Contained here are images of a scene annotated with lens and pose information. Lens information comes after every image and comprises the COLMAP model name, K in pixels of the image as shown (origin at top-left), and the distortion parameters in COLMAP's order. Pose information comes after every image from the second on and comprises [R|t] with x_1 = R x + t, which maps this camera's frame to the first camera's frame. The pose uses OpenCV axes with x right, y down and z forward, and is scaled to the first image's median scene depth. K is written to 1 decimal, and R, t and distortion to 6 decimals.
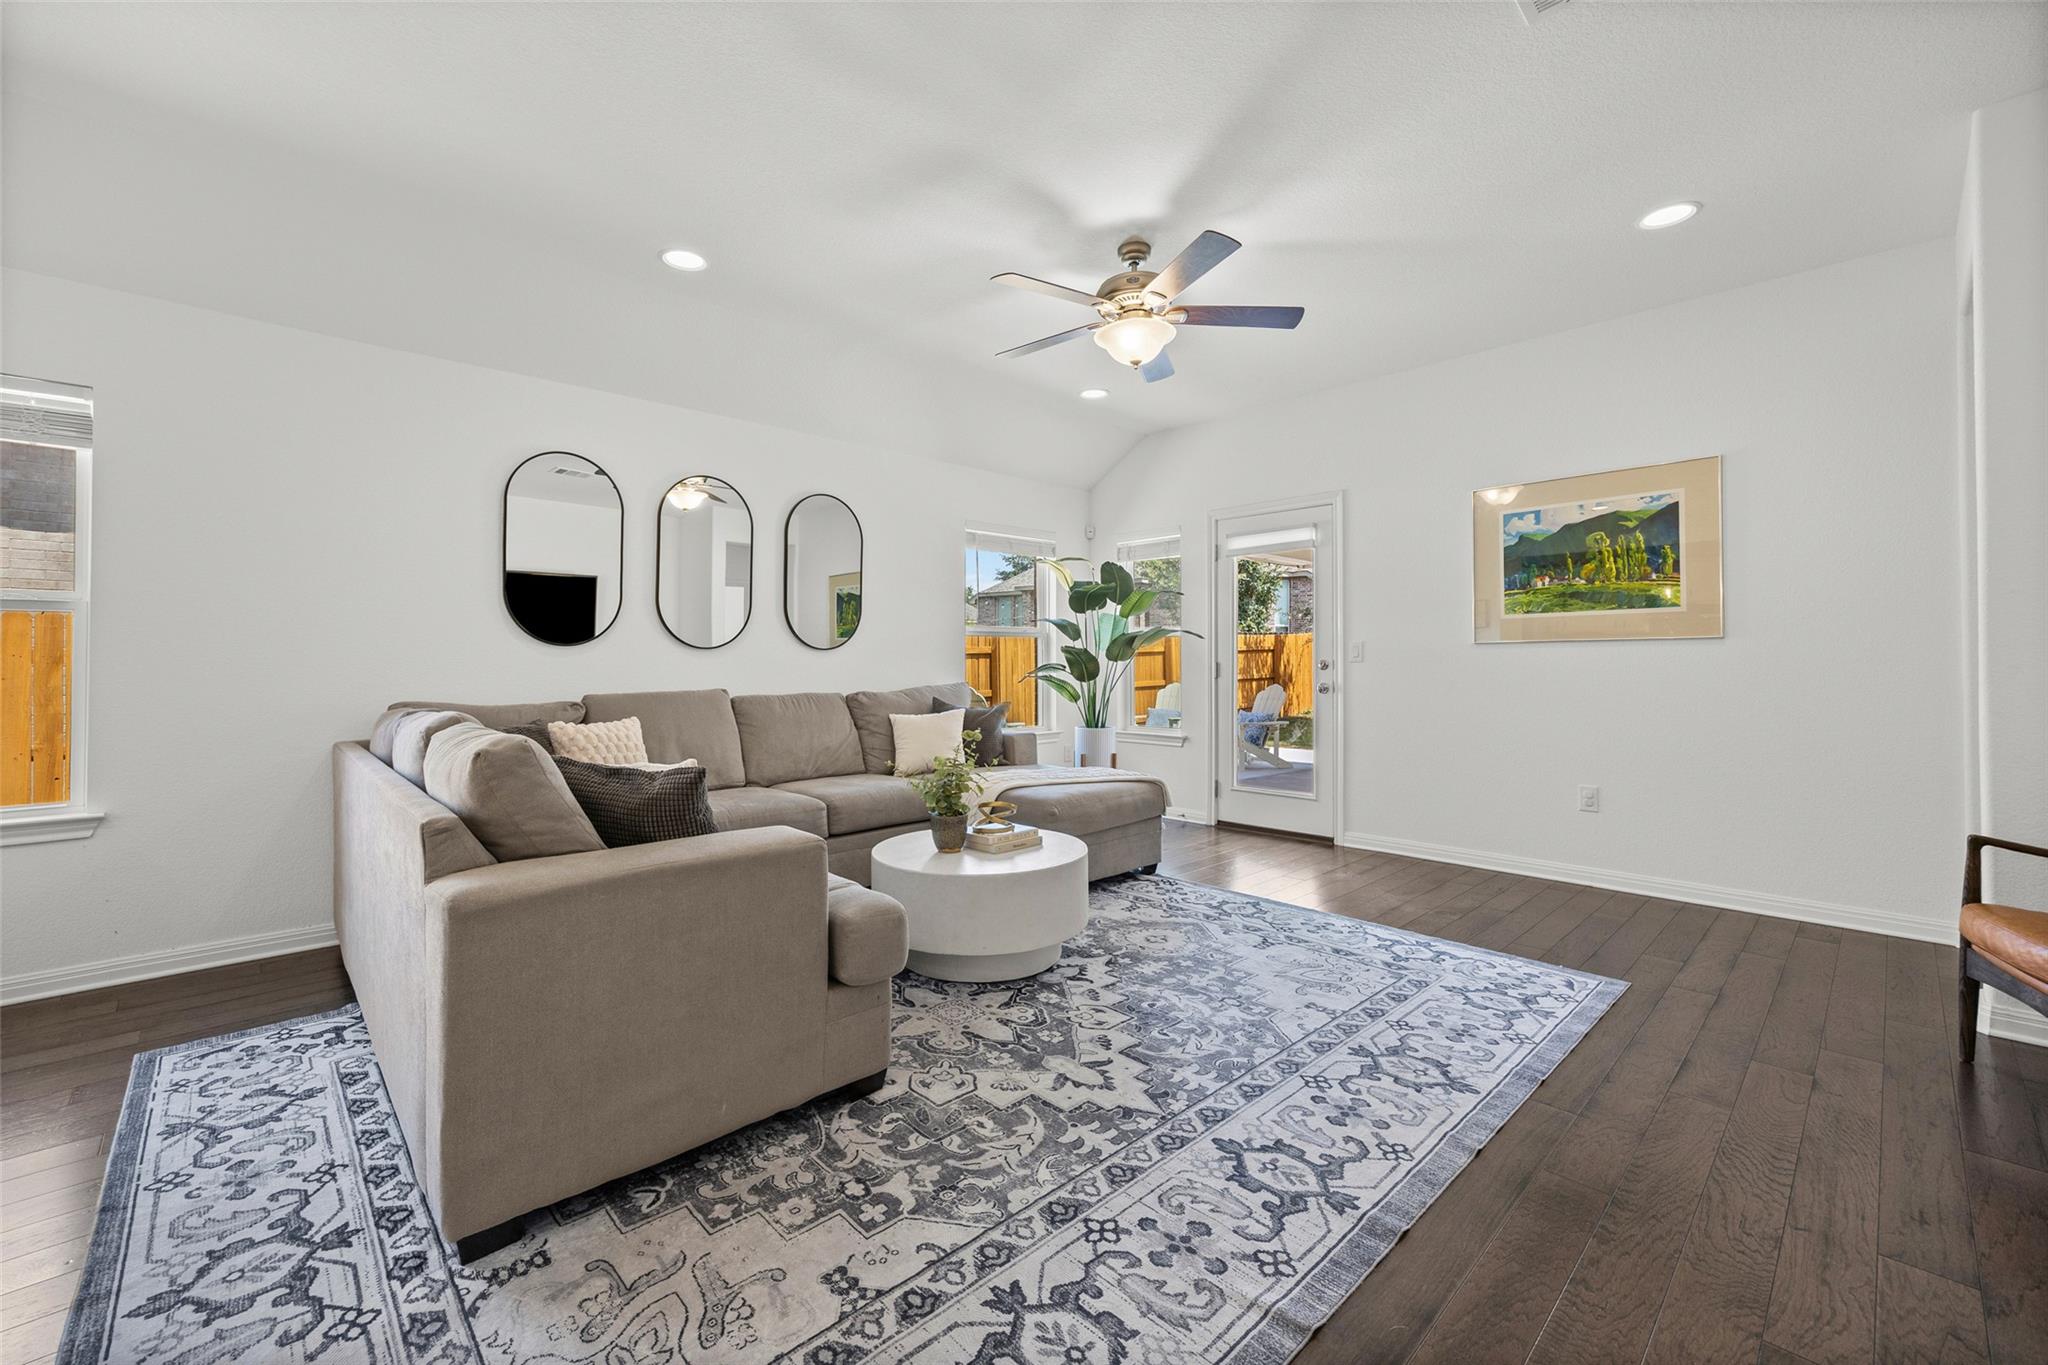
lens RADIAL K [[830.6, 0, 1024.4], [0, 830.6, 660.9], [0, 0, 1]] dist [0.001340, 0.000137]
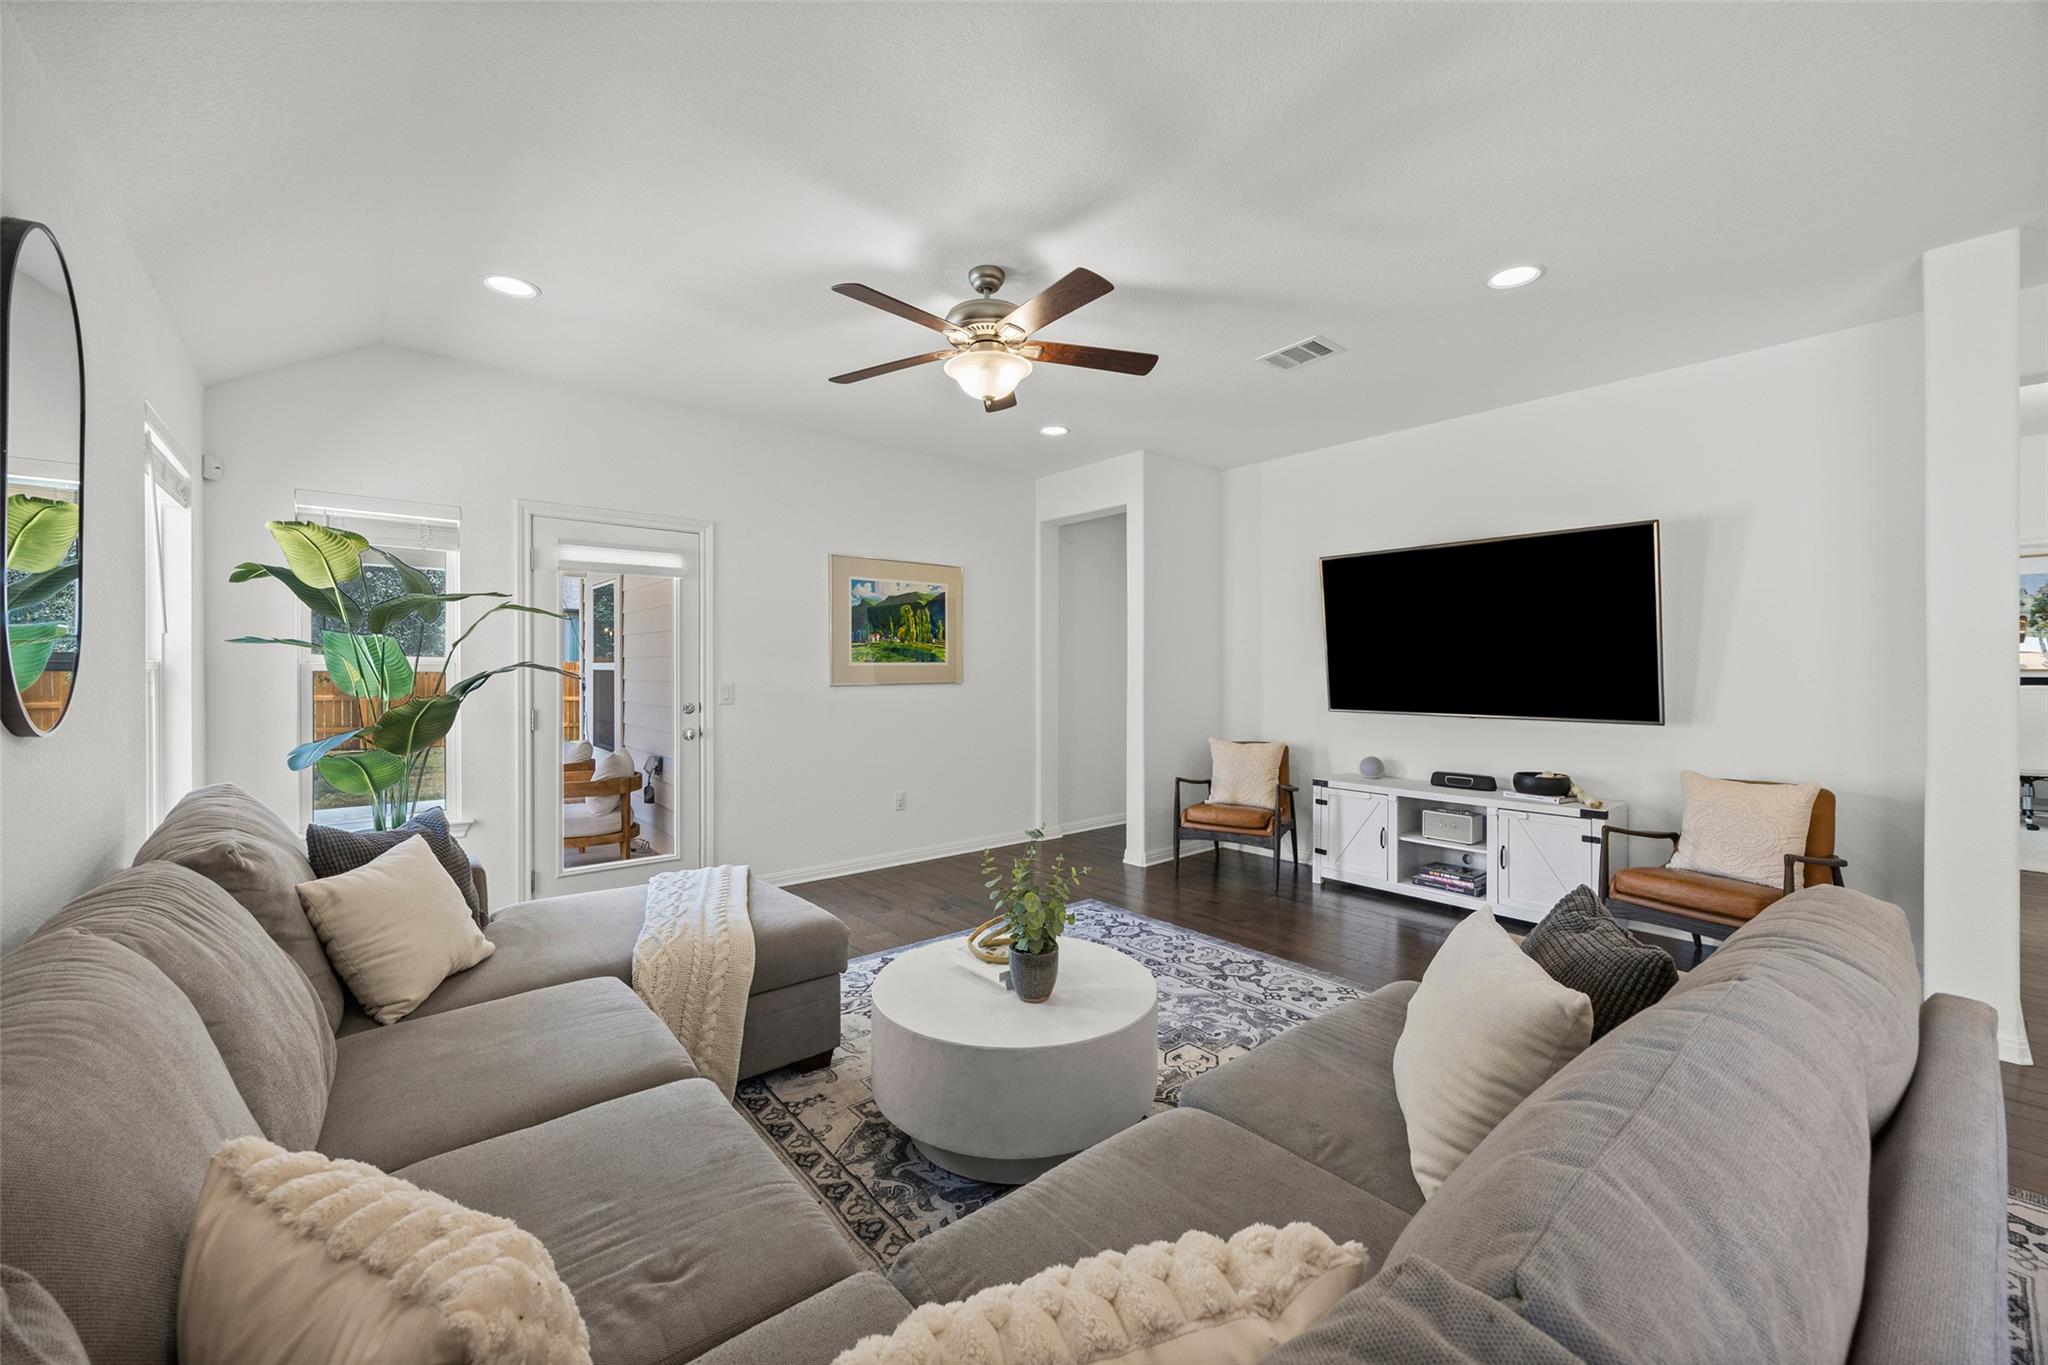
lens RADIAL K [[786.4, 0, 1021.9], [0, 786.4, 676.6], [0, 0, 1]] dist [-0.001872, -0.000120]
pose [[0.064358, -0.004317, 0.997918, -1.117805], [-0.002834, 0.999986, 0.004509, -0.082853], [-0.997923, -0.003119, 0.064345, 1.377215]]
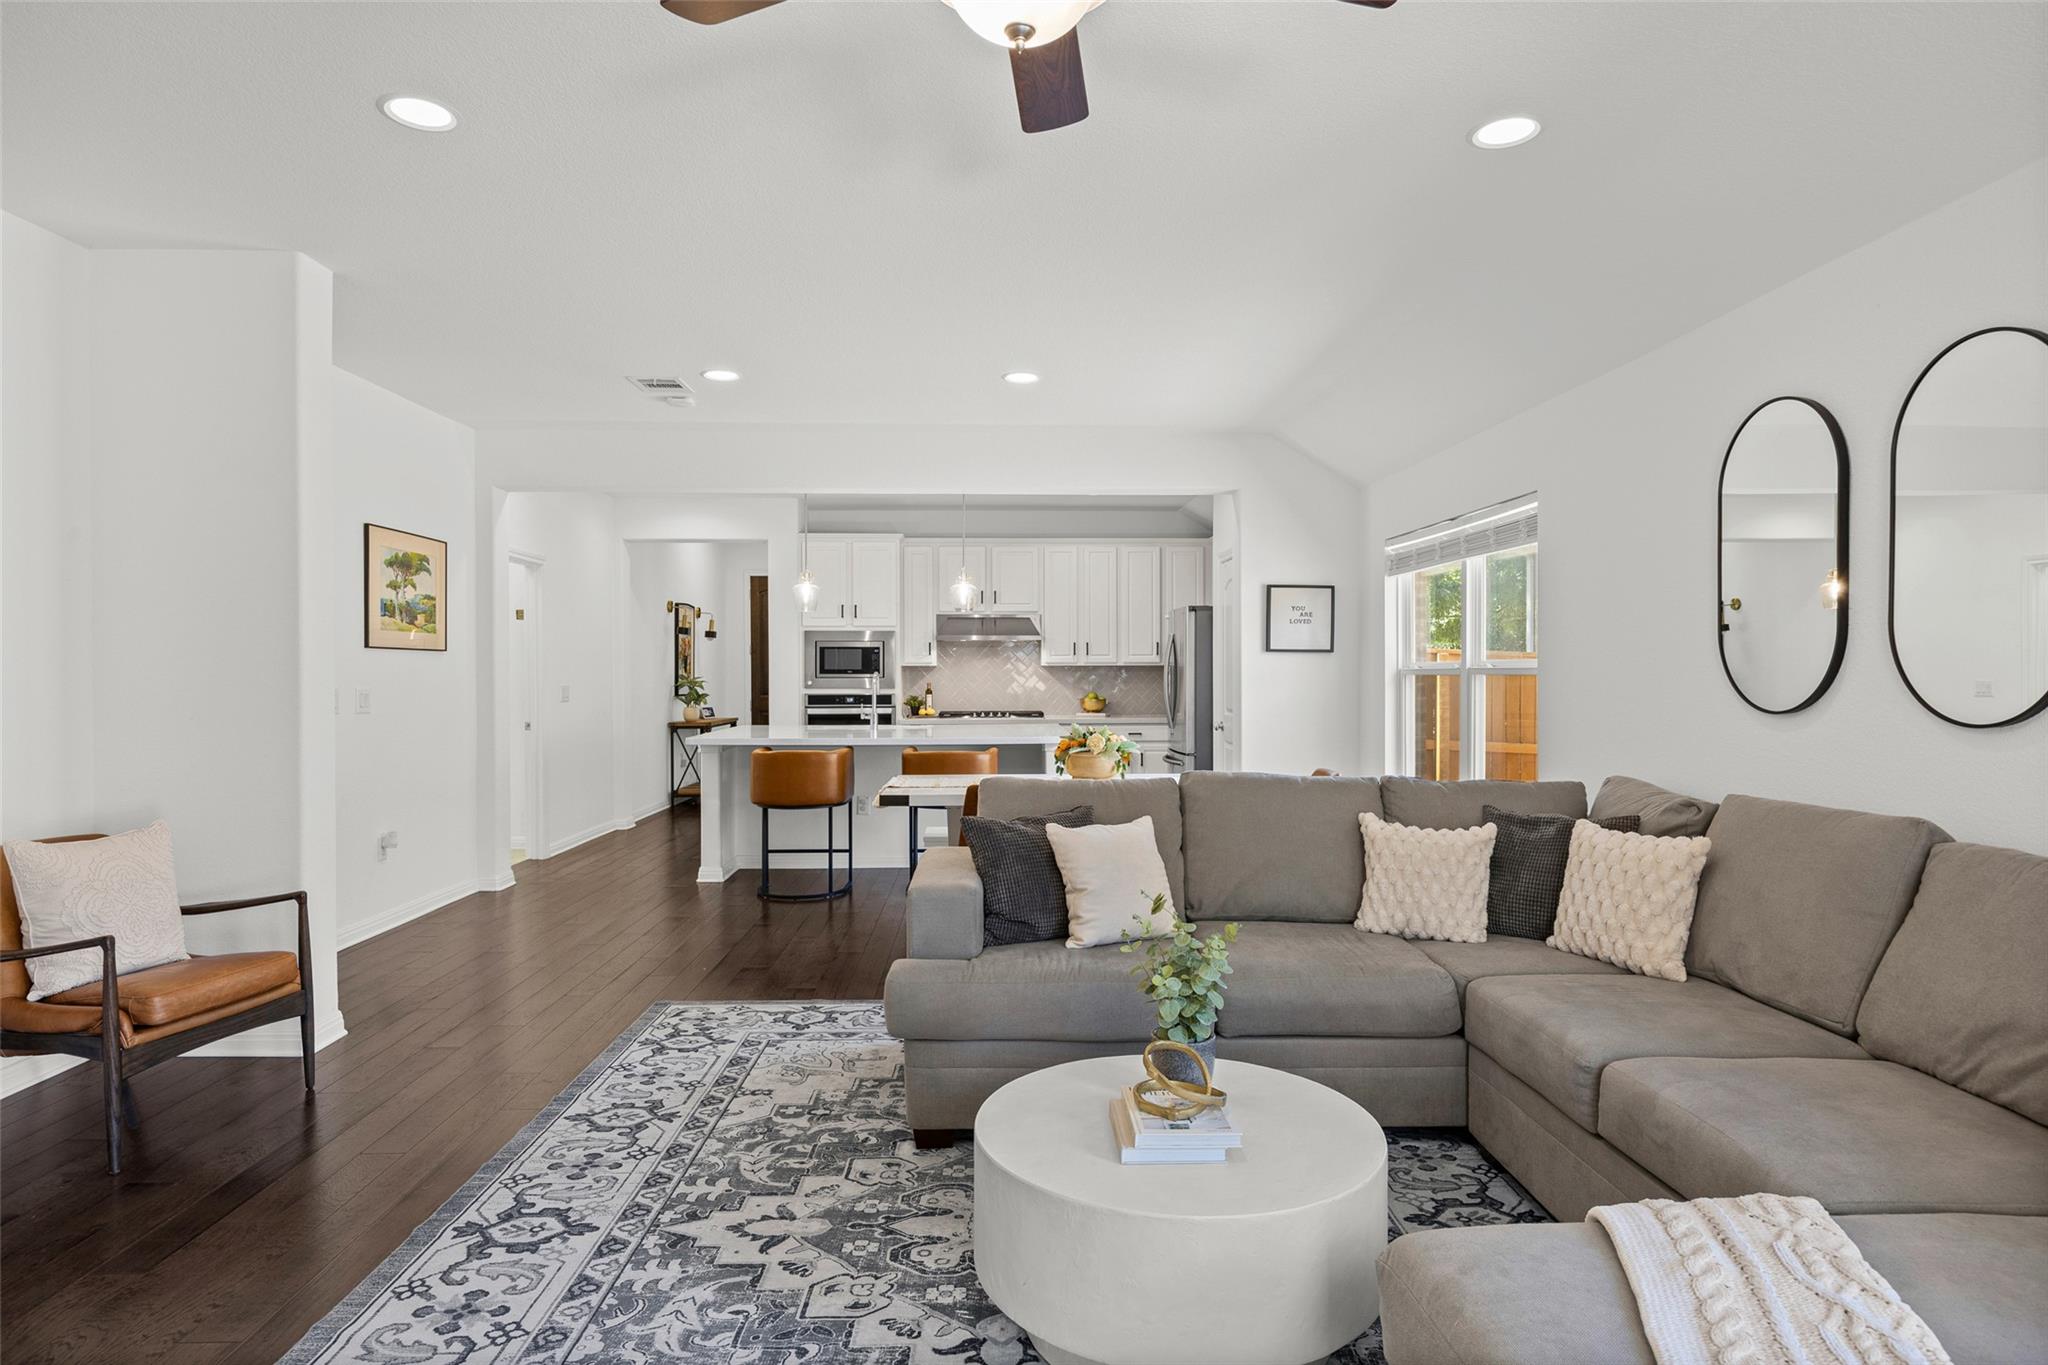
lens RADIAL K [[1145.5, 0, 1019.2], [0, 1145.5, 678.6], [0, 0, 1]] dist [-0.008680, -0.001531]
pose [[-0.677713, 0.010742, -0.735248, 0.798356], [0.007321, 0.999942, 0.007861, -0.095054], [0.735290, -0.000055, -0.677752, 2.064682]]
